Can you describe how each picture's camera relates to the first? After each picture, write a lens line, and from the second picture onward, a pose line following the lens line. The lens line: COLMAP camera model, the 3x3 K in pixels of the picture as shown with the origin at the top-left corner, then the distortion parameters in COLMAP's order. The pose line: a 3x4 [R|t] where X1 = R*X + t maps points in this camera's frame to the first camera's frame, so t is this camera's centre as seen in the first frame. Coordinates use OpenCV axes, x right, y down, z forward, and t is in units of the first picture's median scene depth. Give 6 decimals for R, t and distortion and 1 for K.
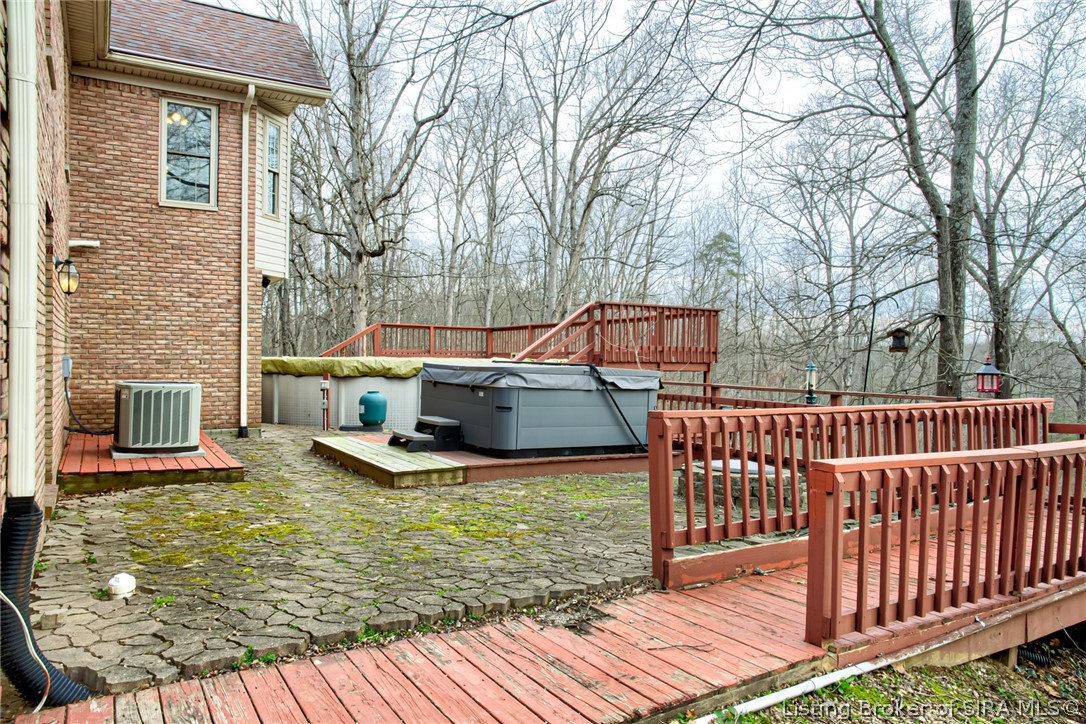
lens RADIAL K [[764.9, 0, 543.0], [0, 764.9, 362.0], [0, 0, 1]] dist [-0.001014, 0.000152]
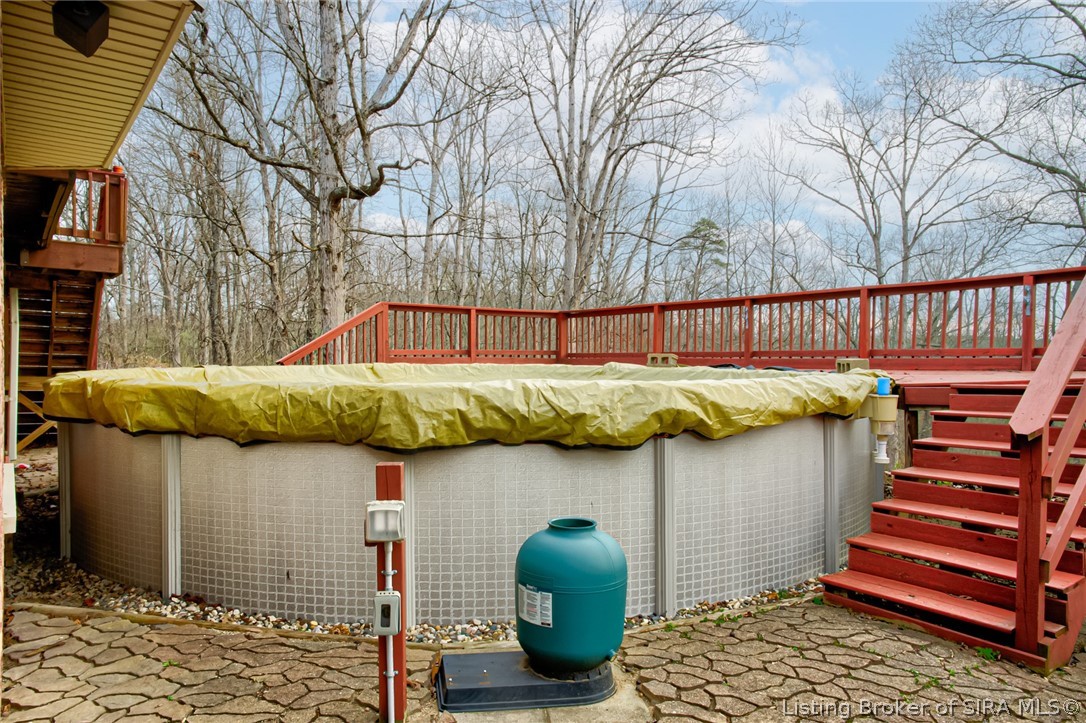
lens RADIAL K [[745.0, 0, 543.0], [0, 745.0, 361.5], [0, 0, 1]] dist [-0.019834, -0.000713]
pose [[0.996079, -0.008831, 0.088031, -0.123997], [0.008596, 0.999958, 0.003048, -0.006852], [-0.088054, -0.002279, 0.996113, 0.377356]]
